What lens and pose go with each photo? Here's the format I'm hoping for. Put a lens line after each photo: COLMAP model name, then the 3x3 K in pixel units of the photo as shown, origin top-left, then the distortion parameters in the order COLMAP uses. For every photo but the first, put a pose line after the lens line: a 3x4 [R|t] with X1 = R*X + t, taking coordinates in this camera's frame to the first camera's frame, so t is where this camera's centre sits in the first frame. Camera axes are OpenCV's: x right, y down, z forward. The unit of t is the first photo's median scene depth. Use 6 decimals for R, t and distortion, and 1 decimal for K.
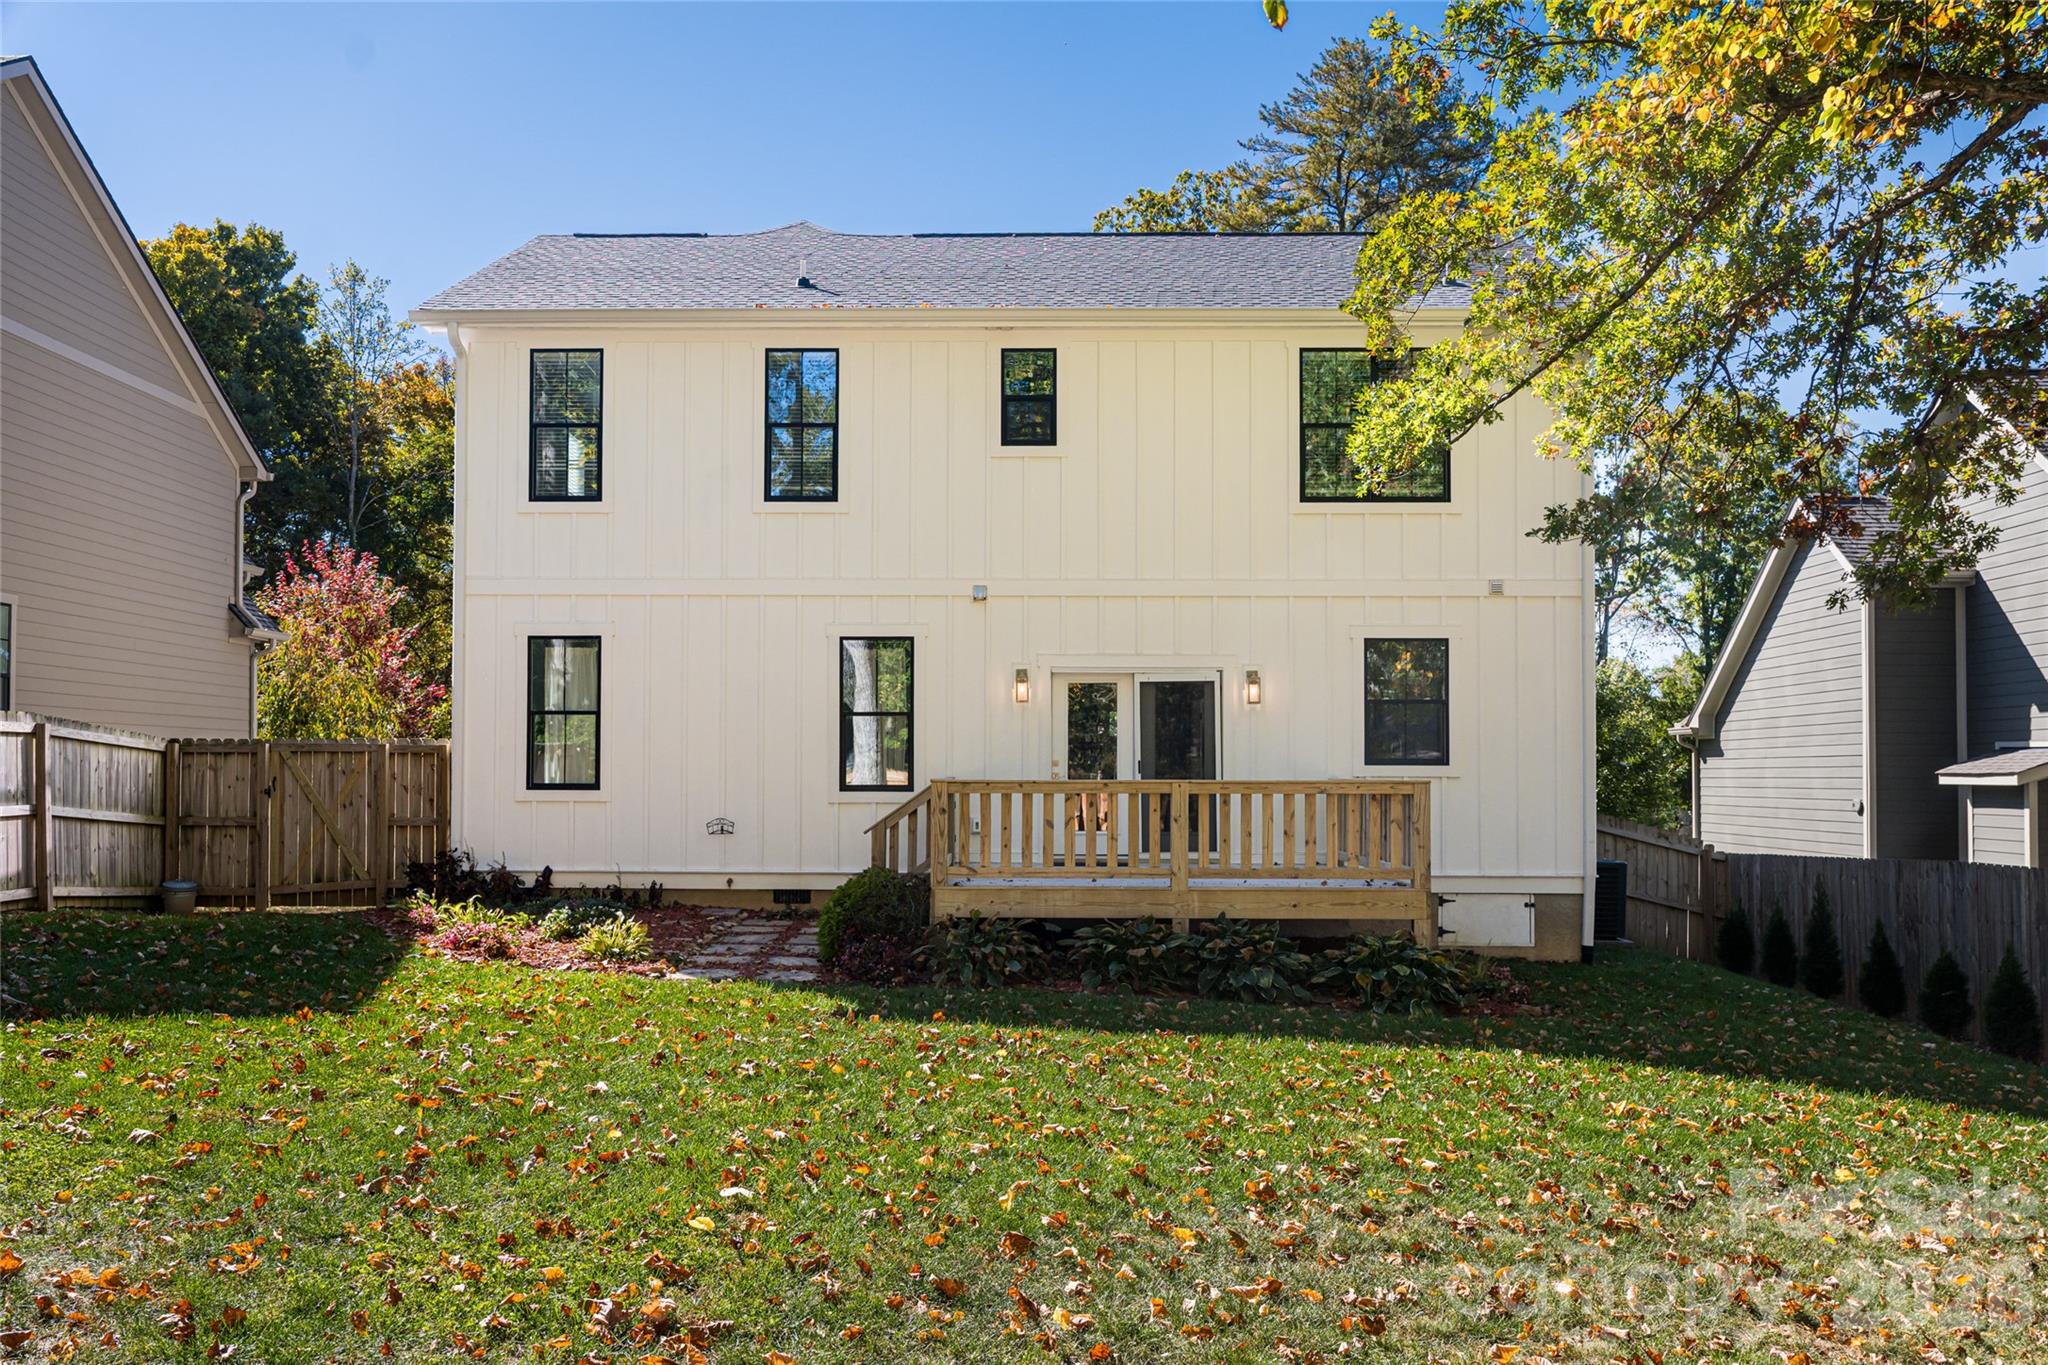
lens RADIAL K [[1475.7, 0, 1024.0], [0, 1475.7, 762.5], [0, 0, 1]] dist [-0.009282, -0.001058]
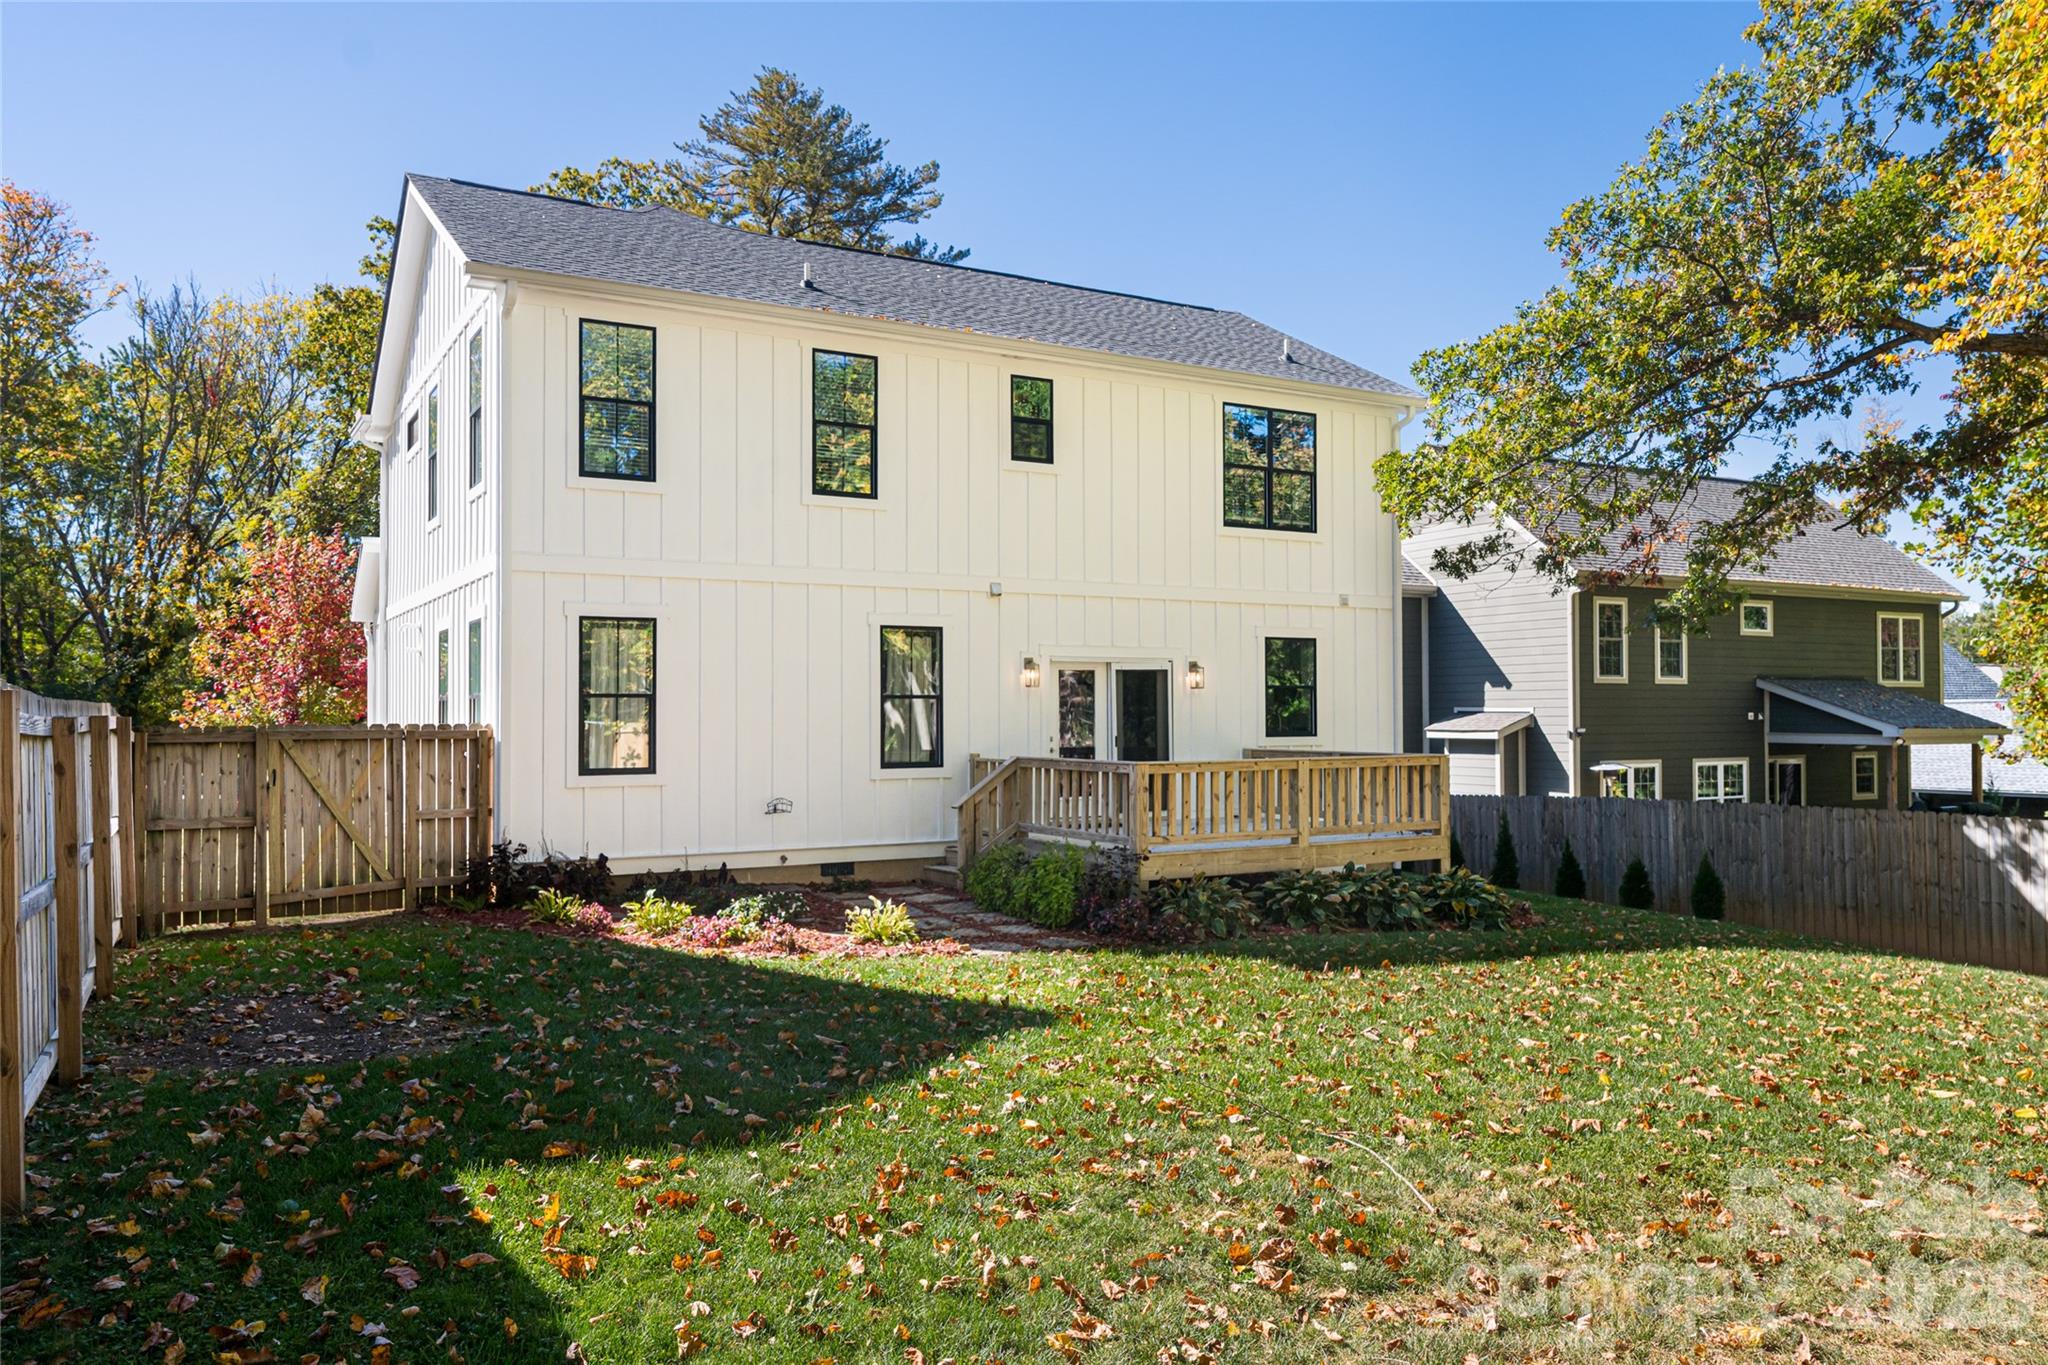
lens RADIAL K [[1311.3, 0, 1032.0], [0, 1311.3, 728.7], [0, 0, 1]] dist [-0.000820, -0.001161]
pose [[0.877145, -0.011925, 0.480078, -0.486626], [0.004058, 0.999840, 0.017420, -0.025960], [-0.480209, -0.013331, 0.877053, 0.107316]]
